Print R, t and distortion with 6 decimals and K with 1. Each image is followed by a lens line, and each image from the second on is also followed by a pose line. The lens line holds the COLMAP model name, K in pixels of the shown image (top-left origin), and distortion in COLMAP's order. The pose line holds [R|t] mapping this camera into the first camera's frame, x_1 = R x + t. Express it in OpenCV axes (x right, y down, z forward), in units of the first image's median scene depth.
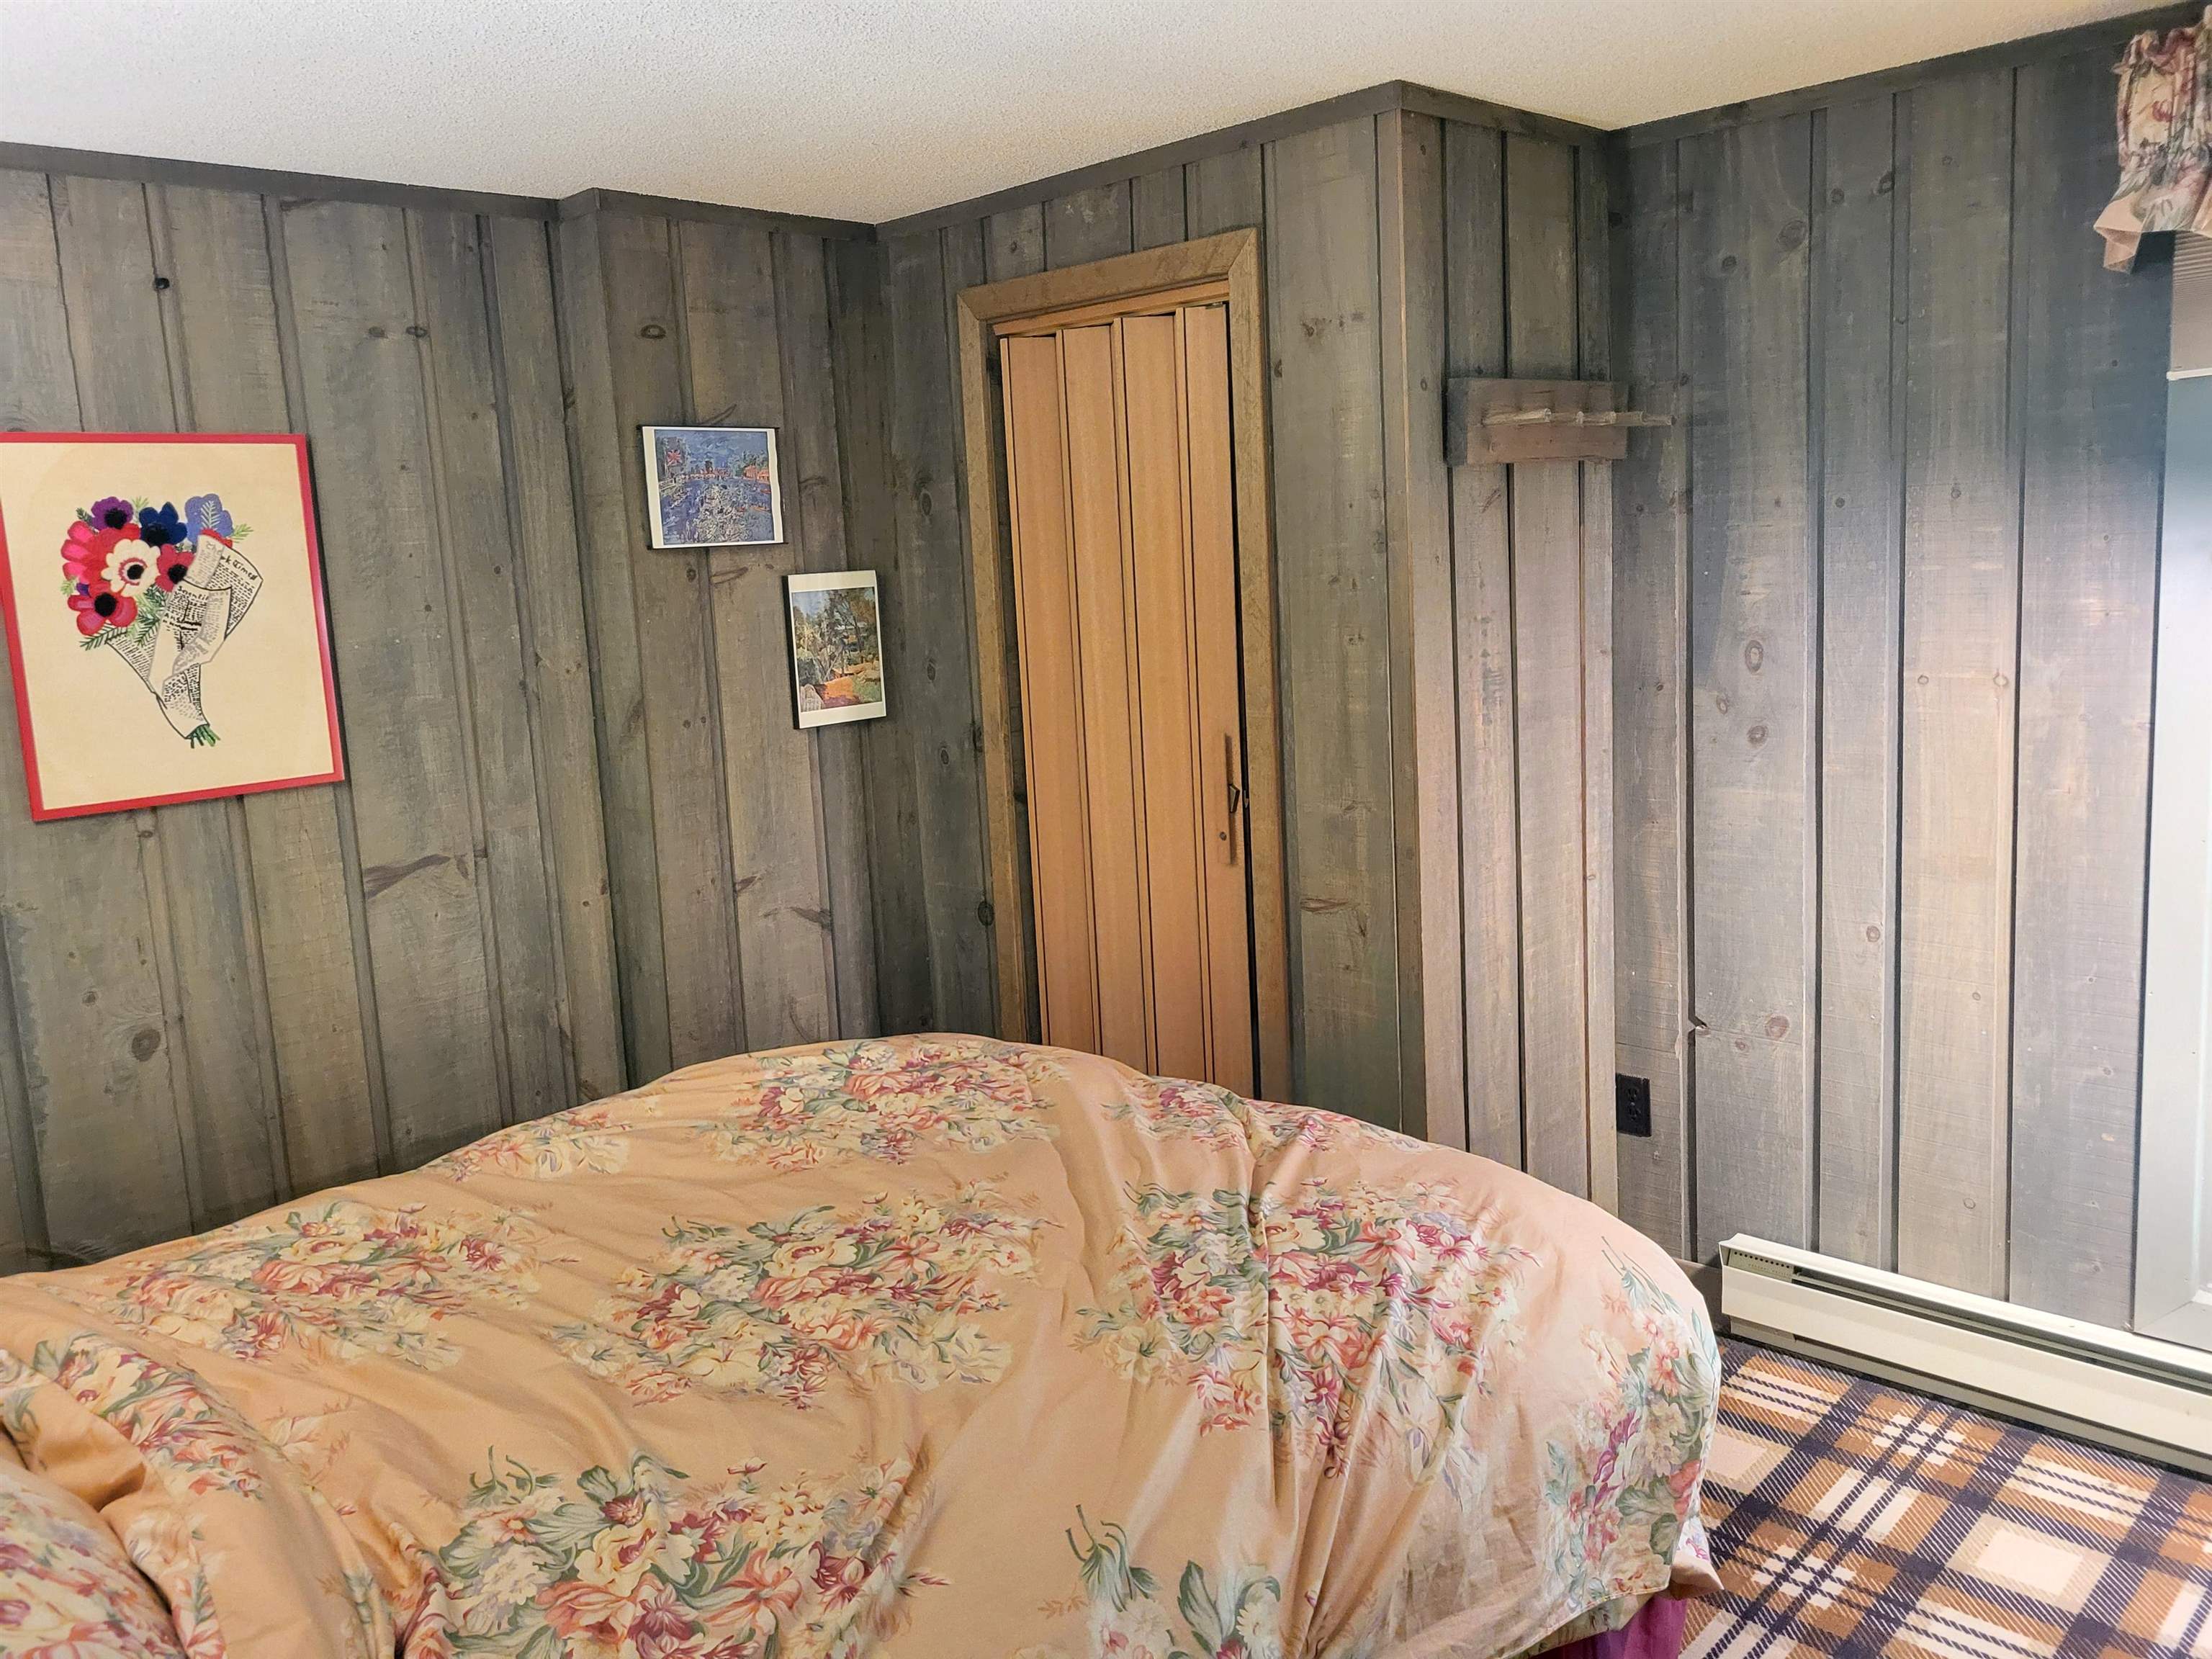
lens RADIAL K [[1683.5, 0, 1096.9], [0, 1683.5, 823.2], [0, 0, 1]] dist [0.047555, -0.037333]
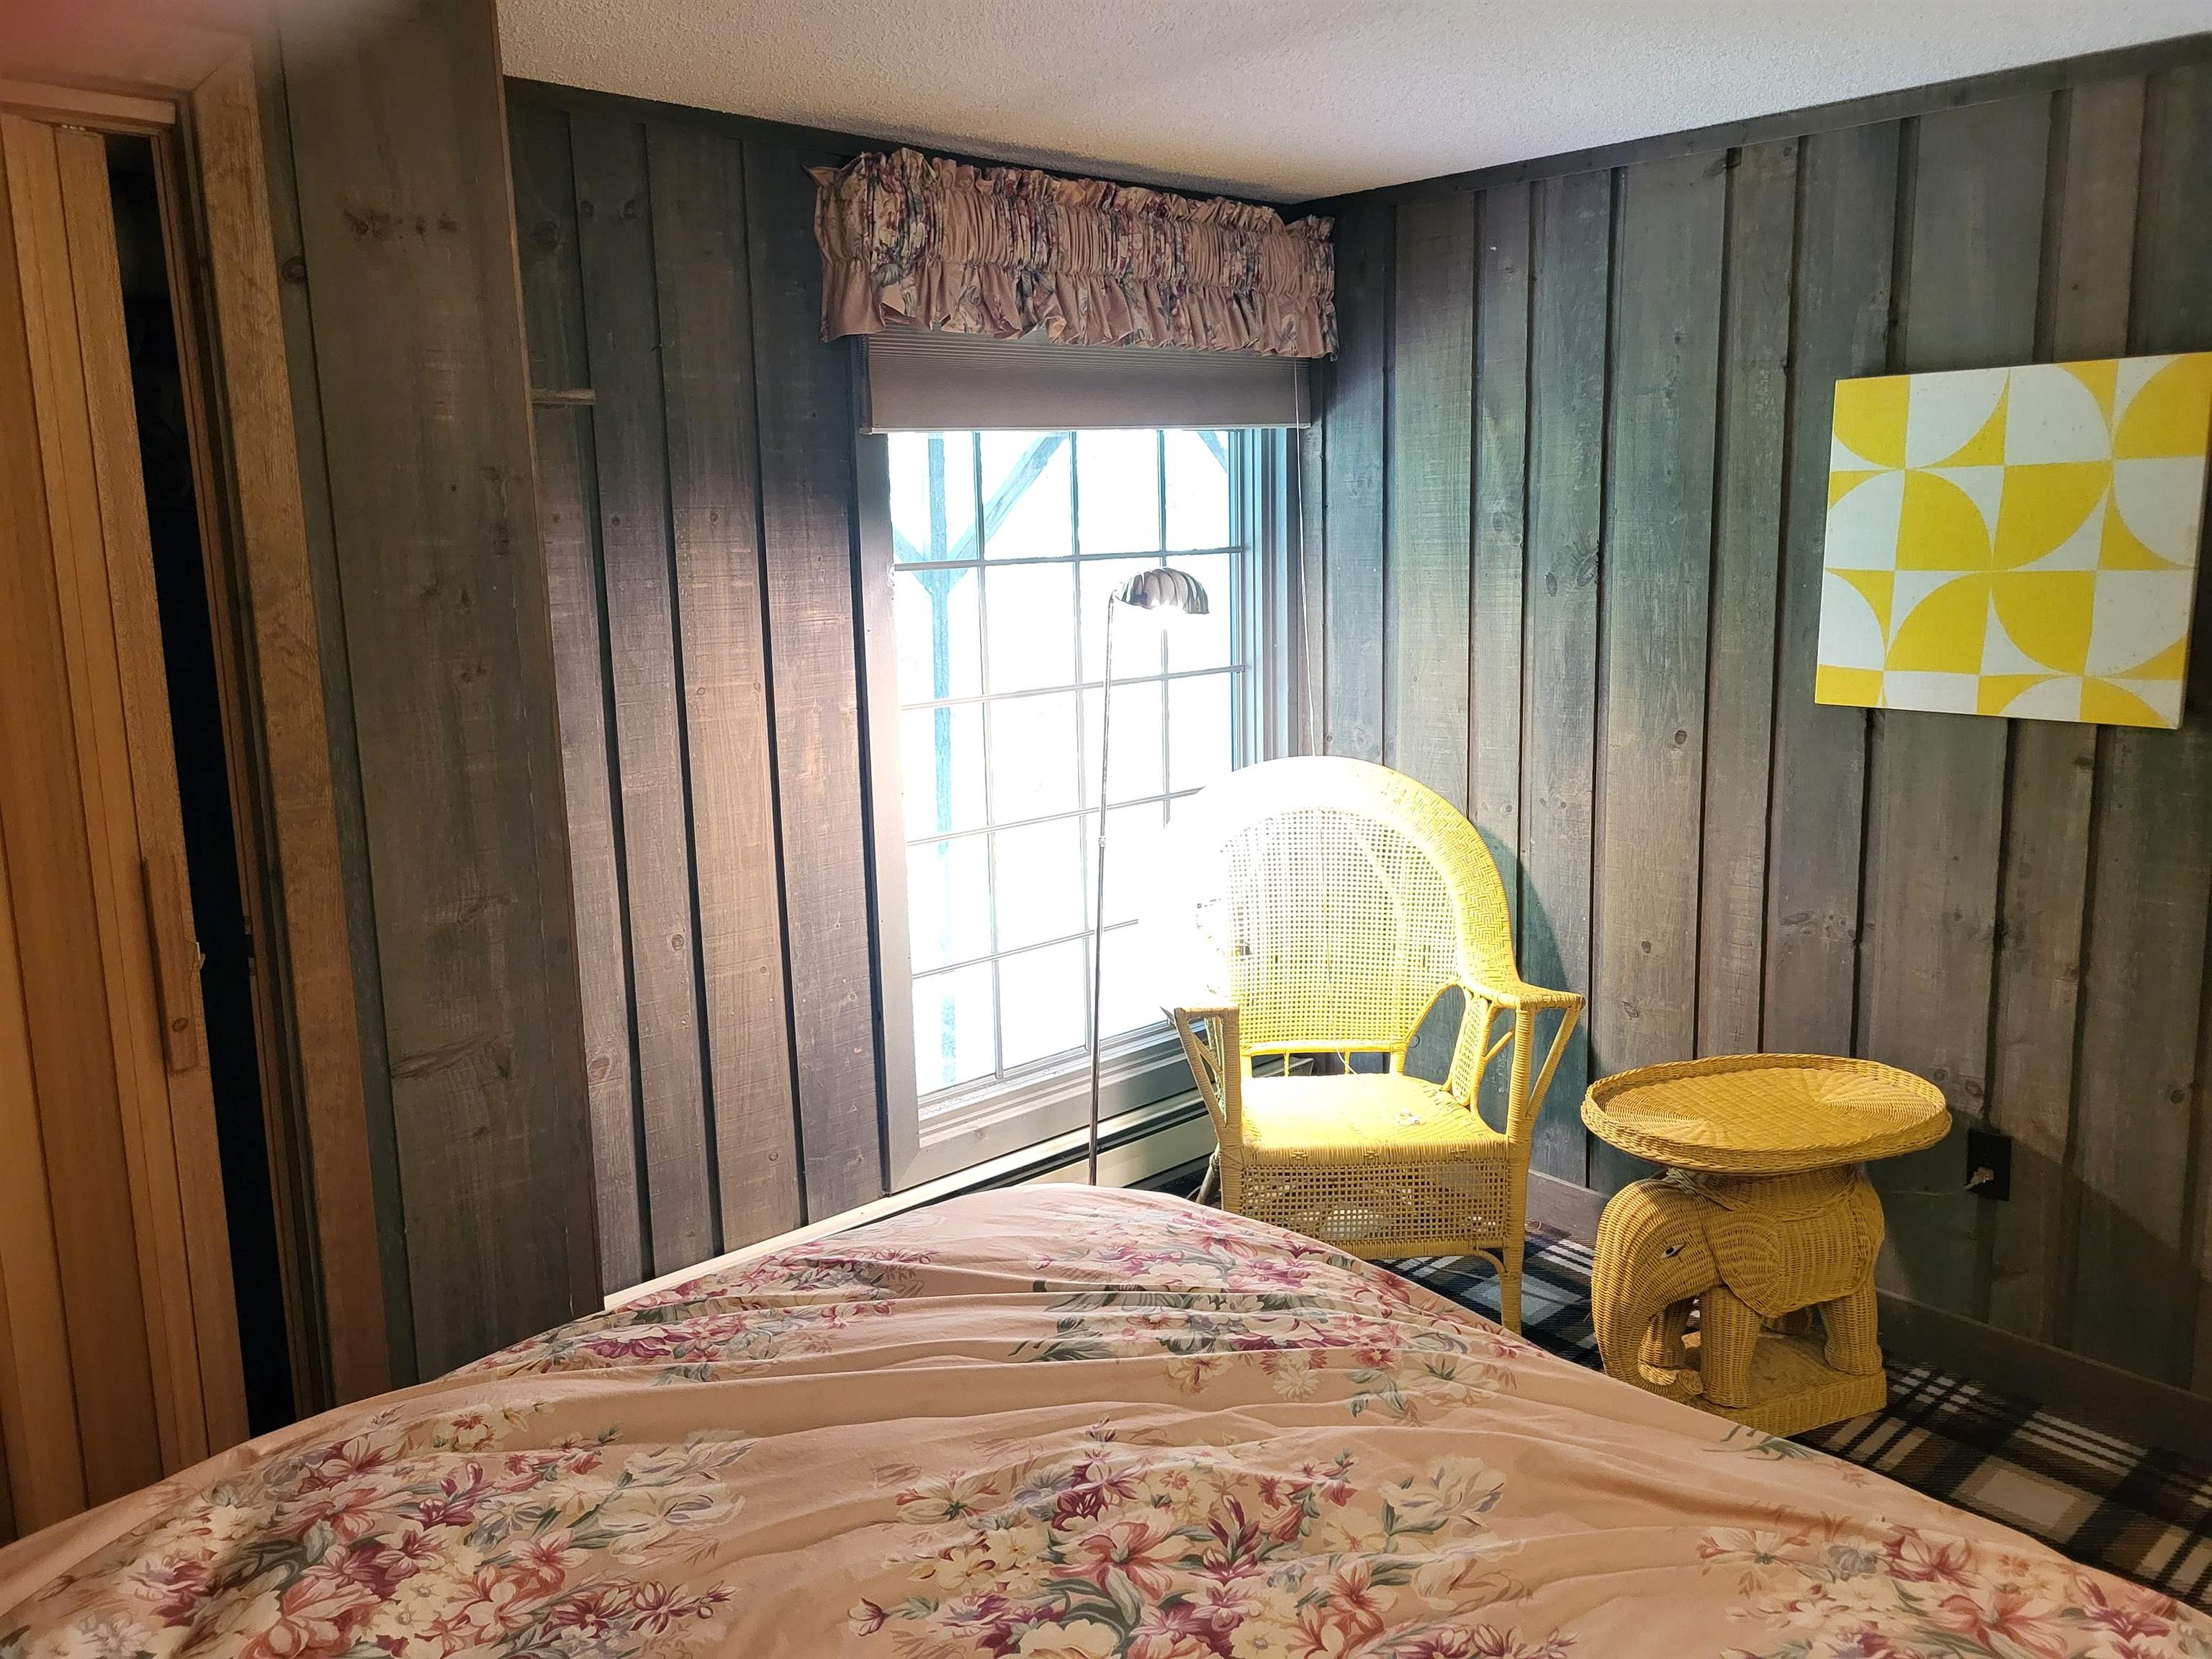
lens RADIAL K [[1683.5, 0, 1098.5], [0, 1683.5, 827.2], [0, 0, 1]] dist [0.047555, -0.037333]
pose [[0.052523, -0.131569, 0.989915, -0.572416], [0.183756, 0.975629, 0.119921, -0.084455], [-0.981568, 0.175604, 0.075420, 0.708526]]
